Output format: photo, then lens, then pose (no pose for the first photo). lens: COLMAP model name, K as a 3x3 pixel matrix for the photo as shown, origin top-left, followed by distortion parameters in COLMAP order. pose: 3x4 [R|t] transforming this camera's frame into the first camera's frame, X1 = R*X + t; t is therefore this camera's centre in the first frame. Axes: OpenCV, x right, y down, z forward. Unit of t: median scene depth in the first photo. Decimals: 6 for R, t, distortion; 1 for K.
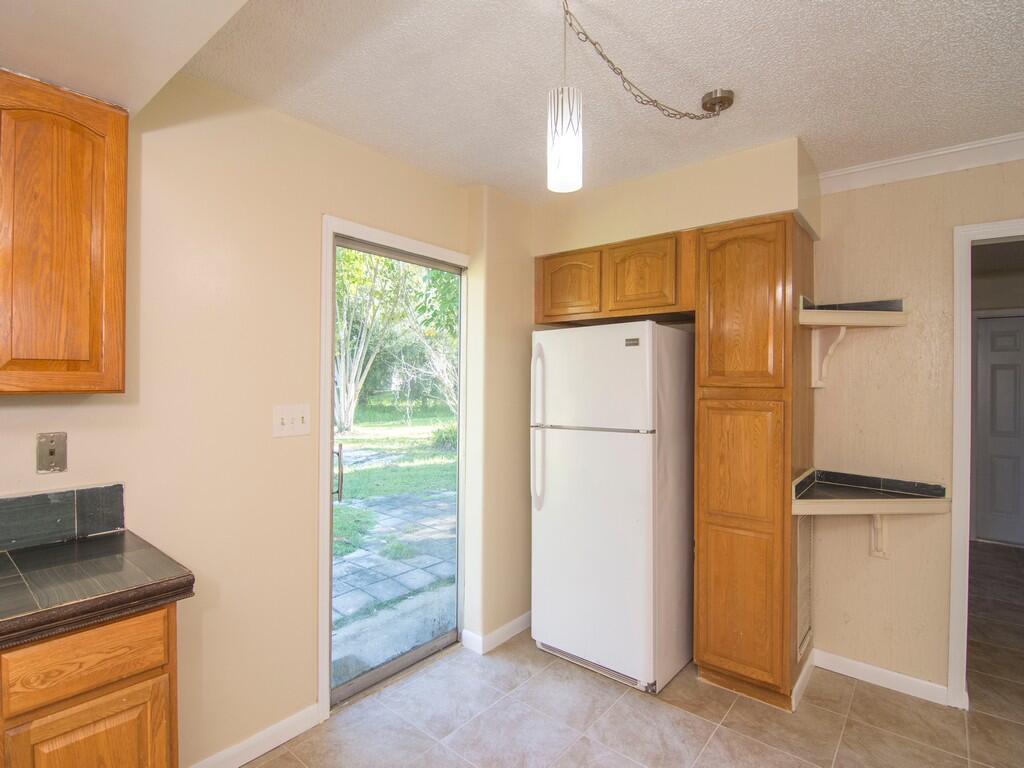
lens RADIAL K [[514.9, 0, 516.0], [0, 514.9, 380.4], [0, 0, 1]] dist [-0.000317, -0.012075]
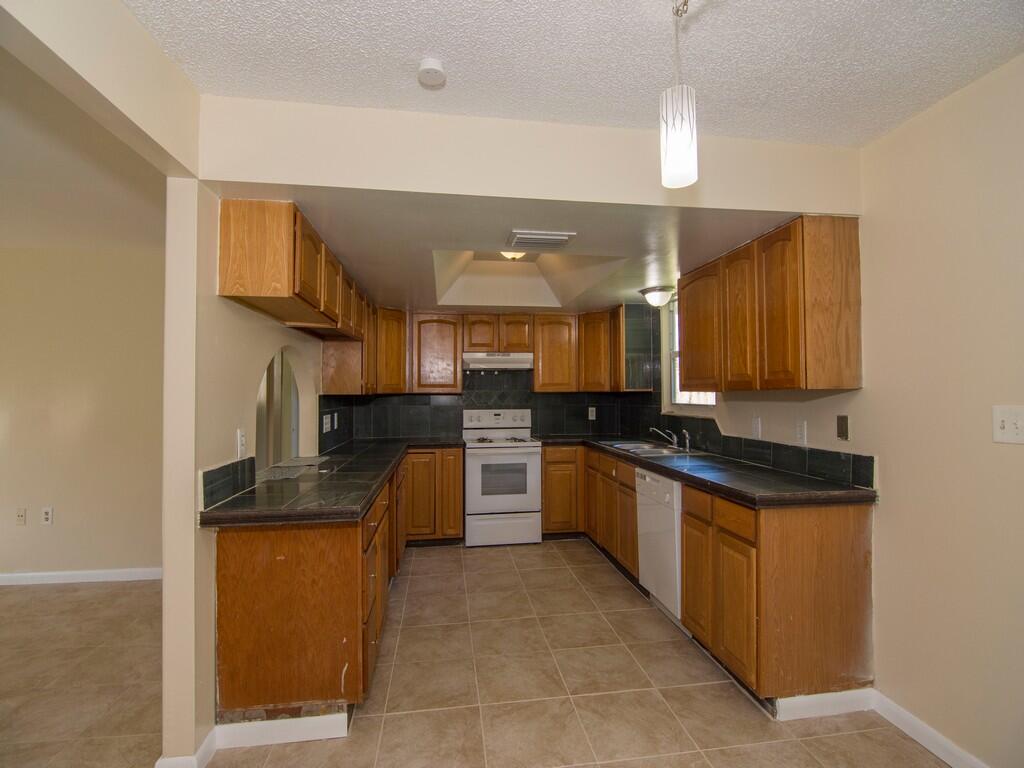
lens RADIAL K [[494.0, 0, 515.9], [0, 494.0, 383.9], [0, 0, 1]] dist [-0.001548, -0.010957]
pose [[-0.674852, -0.022601, -0.737607, 1.114180], [-0.003382, 0.999615, -0.027535, 0.059889], [0.737945, -0.016087, -0.674669, 1.536152]]
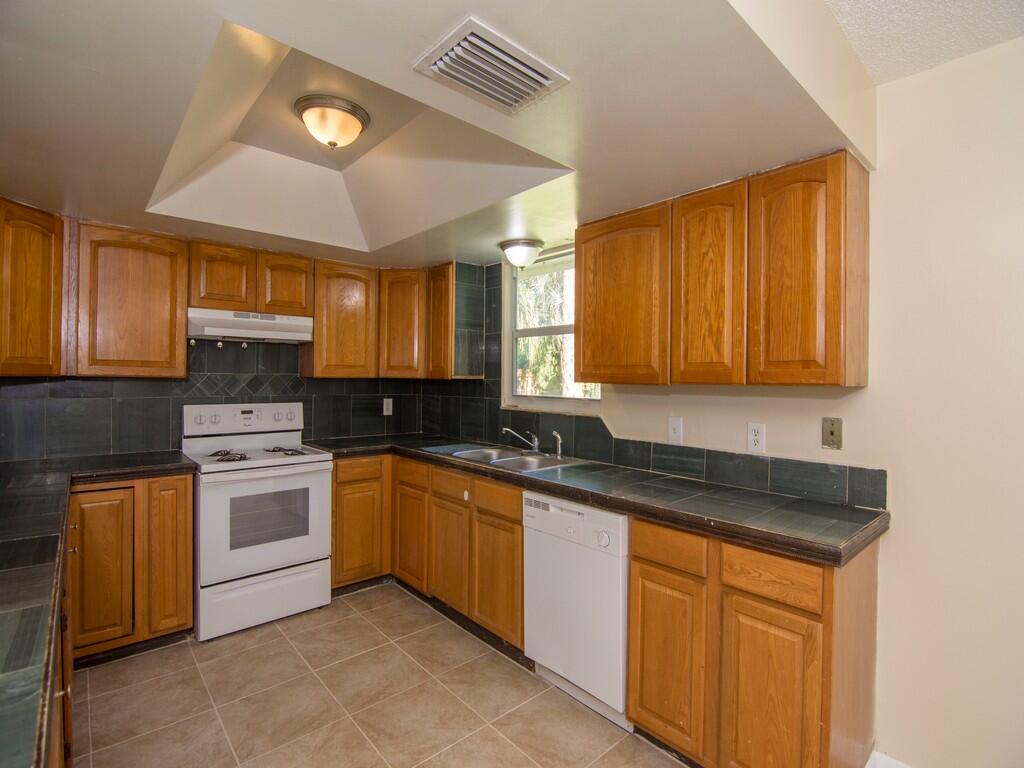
lens RADIAL K [[490.2, 0, 513.2], [0, 490.2, 380.5], [0, 0, 1]] dist [-0.001252, -0.015265]
pose [[-0.153337, -0.006767, -0.988151, 0.530208], [-0.015556, 0.999869, -0.004434, 0.030181], [0.988052, 0.014692, -0.153422, 0.460379]]
